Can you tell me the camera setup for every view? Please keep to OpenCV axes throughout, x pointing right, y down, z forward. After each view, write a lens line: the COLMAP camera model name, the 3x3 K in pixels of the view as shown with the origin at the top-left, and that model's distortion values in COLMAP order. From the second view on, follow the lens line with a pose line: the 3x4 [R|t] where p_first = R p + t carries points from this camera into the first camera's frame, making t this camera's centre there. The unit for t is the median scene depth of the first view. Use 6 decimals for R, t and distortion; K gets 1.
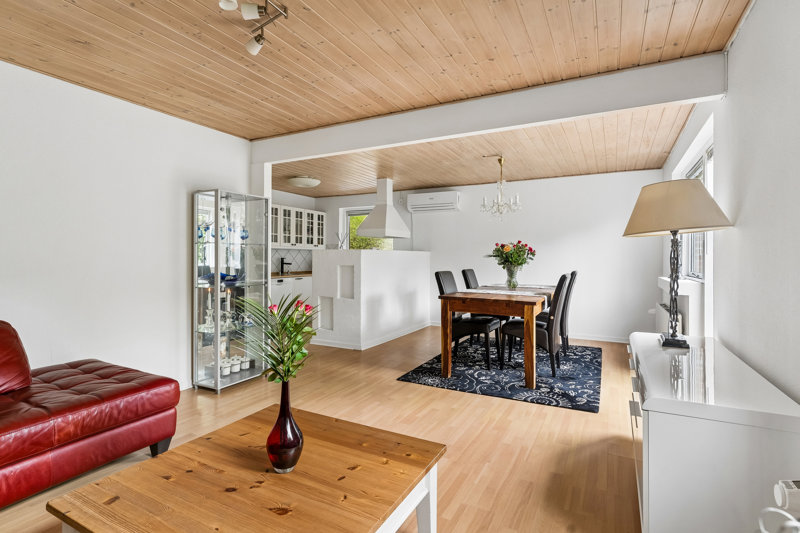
lens RADIAL K [[394.3, 0, 400.2], [0, 394.3, 254.7], [0, 0, 1]] dist [-0.001080, -0.000063]
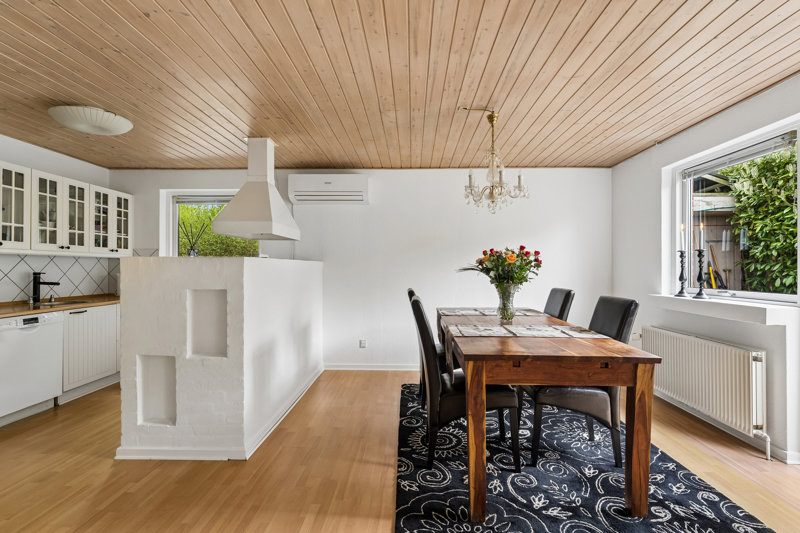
lens RADIAL K [[385.8, 0, 402.2], [0, 385.8, 264.8], [0, 0, 1]] dist [0.000084, -0.000663]
pose [[0.892346, 0.000625, 0.451351, -0.125266], [-0.001052, 0.999999, 0.000693, -0.003752], [-0.451350, -0.001093, 0.892346, 0.419819]]
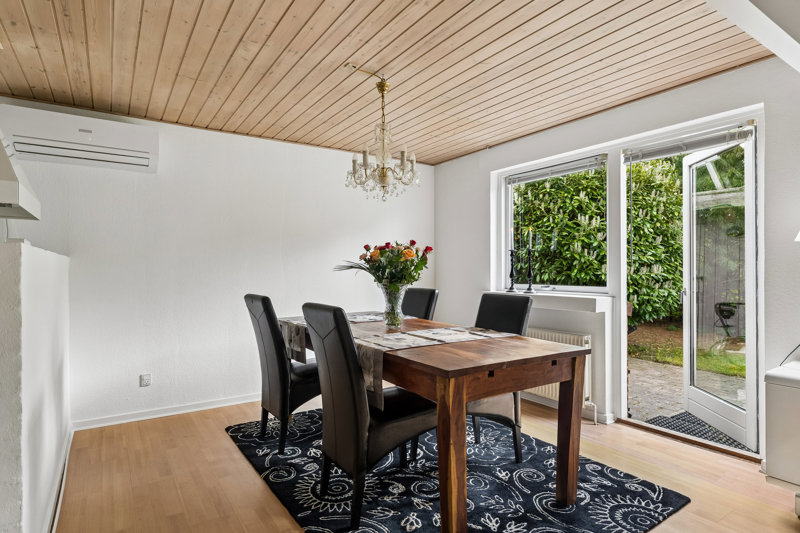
lens RADIAL K [[439.5, 0, 400.0], [0, 439.5, 266.5], [0, 0, 1]] dist [0.000652, -0.000284]
pose [[0.471496, -0.001942, 0.881866, -0.209799], [-0.001883, 0.999993, 0.003208, 0.000179], [-0.881866, -0.003173, 0.471489, 0.573110]]
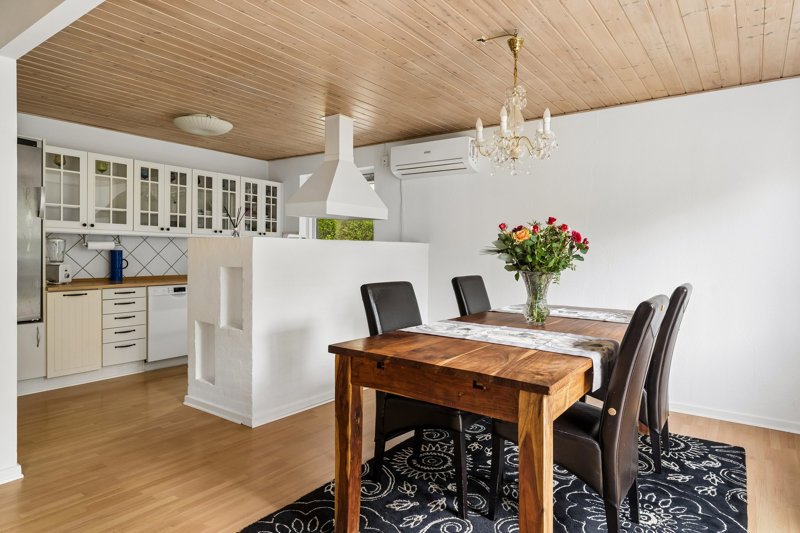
lens RADIAL K [[477.7, 0, 403.0], [0, 477.7, 255.6], [0, 0, 1]] dist [0.000600, 0.000642]
pose [[0.990666, 0.007701, -0.136091, 0.166458], [-0.005812, 0.999881, 0.014271, 0.000918], [0.136185, -0.013347, 0.990594, 0.347766]]
